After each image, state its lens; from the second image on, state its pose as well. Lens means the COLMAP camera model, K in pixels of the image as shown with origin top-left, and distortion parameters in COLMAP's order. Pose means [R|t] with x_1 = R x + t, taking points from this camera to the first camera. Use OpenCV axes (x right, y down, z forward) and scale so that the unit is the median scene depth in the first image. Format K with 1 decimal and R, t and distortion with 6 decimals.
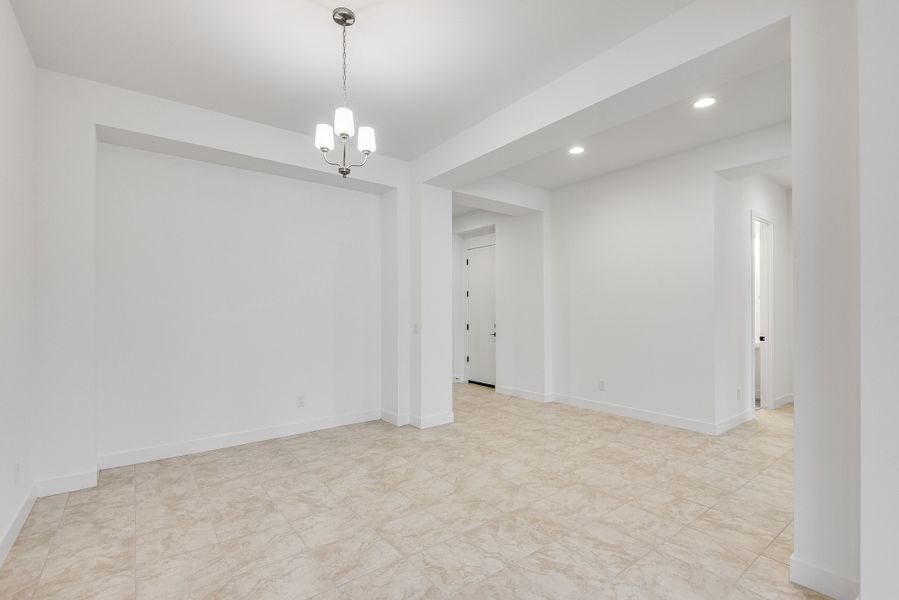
lens RADIAL K [[410.9, 0, 448.3], [0, 410.9, 305.1], [0, 0, 1]] dist [0.002432, -0.010096]
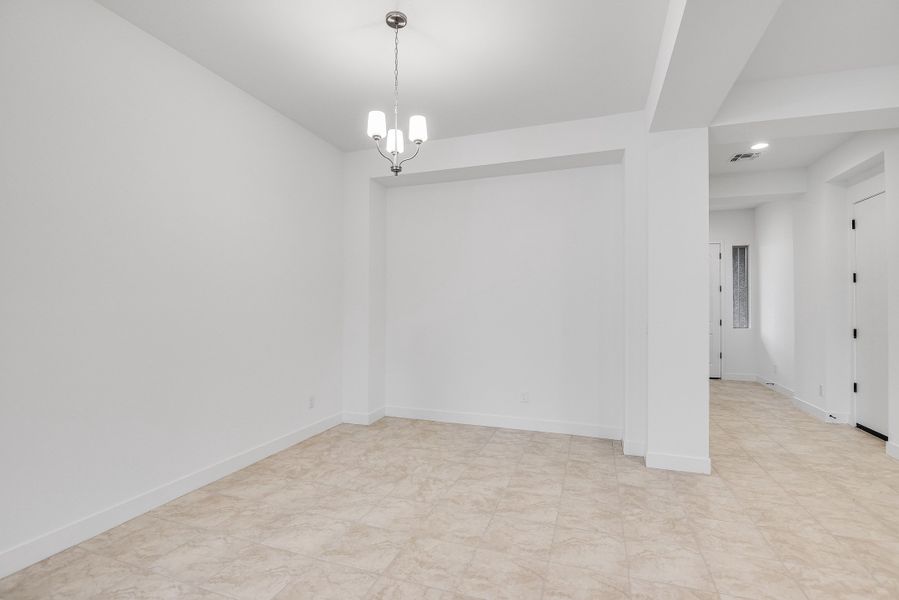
lens RADIAL K [[410.9, 0, 448.3], [0, 410.9, 305.1], [0, 0, 1]] dist [0.002432, -0.010096]
pose [[0.544134, 0.005133, -0.838983, 0.501001], [0.009178, 0.999885, 0.012070, -0.002958], [0.838948, -0.014267, 0.544024, 0.420263]]
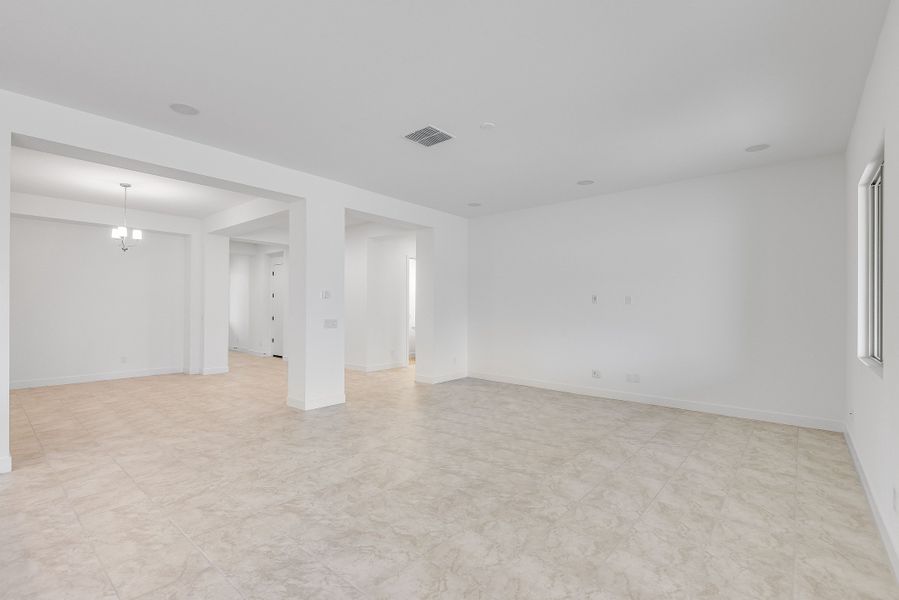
lens RADIAL K [[410.9, 0, 448.3], [0, 410.9, 305.1], [0, 0, 1]] dist [0.002432, -0.010096]
pose [[0.979299, 0.021212, 0.201306, 0.825263], [-0.023832, 0.999660, 0.010597, -0.055601], [-0.201013, -0.015175, 0.979471, -1.261597]]
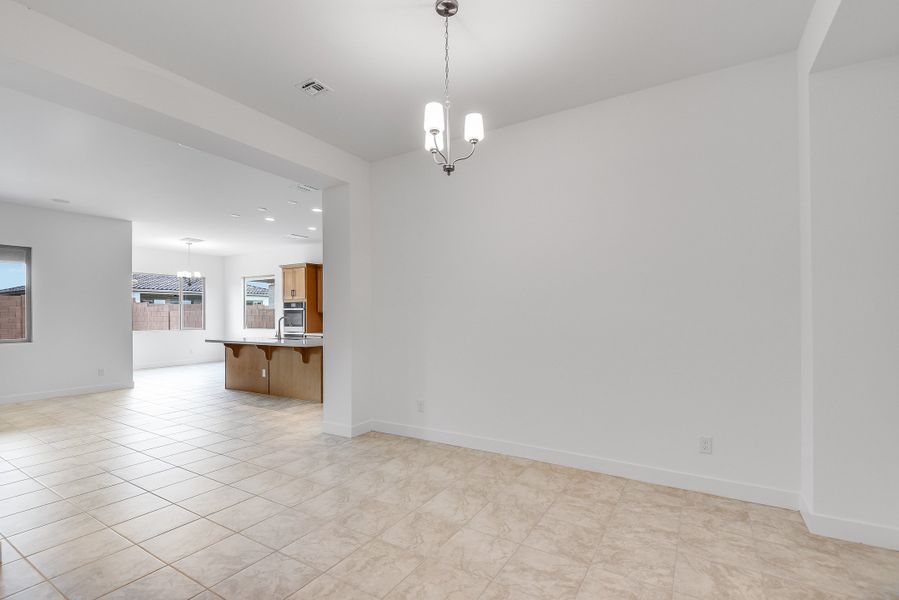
lens RADIAL K [[410.9, 0, 448.3], [0, 410.9, 305.1], [0, 0, 1]] dist [0.002432, -0.010096]
pose [[-0.932837, -0.000506, -0.360299, 0.072472], [0.012740, 0.999327, -0.034386, 0.019302], [0.360074, -0.036666, -0.932203, 1.416205]]
